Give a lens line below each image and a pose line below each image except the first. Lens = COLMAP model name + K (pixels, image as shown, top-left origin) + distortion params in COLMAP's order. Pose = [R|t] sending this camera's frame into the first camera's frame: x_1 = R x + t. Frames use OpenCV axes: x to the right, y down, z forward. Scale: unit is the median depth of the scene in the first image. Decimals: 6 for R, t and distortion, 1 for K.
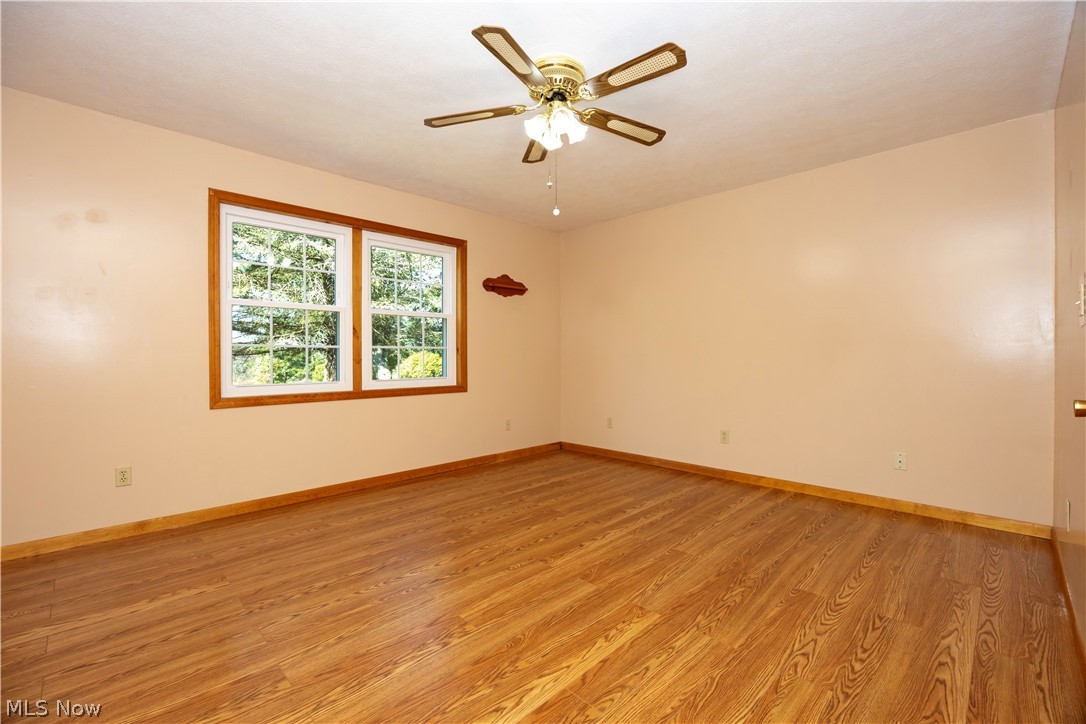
lens RADIAL K [[471.8, 0, 544.6], [0, 471.8, 357.7], [0, 0, 1]] dist [-0.013715, 0.000195]
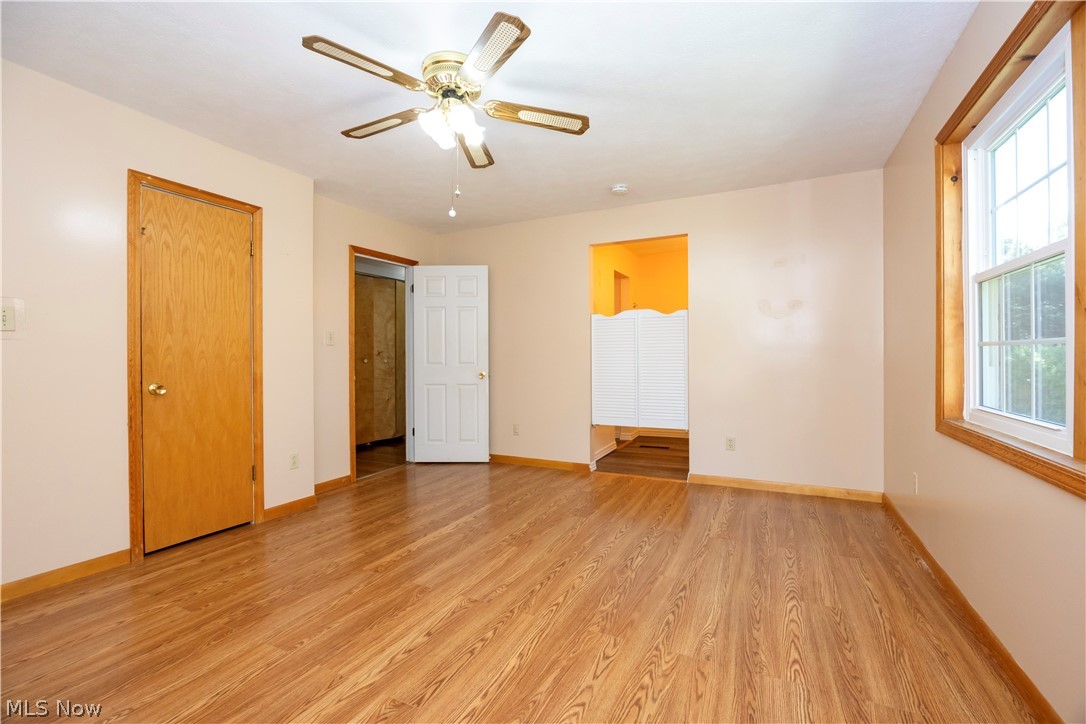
lens RADIAL K [[471.8, 0, 538.4], [0, 471.8, 358.4], [0, 0, 1]] dist [-0.013715, 0.000195]
pose [[-0.950428, 0.006686, -0.310873, 0.156367], [0.004464, 0.999959, 0.007857, -0.016705], [0.310913, 0.006080, -0.950419, 1.950077]]
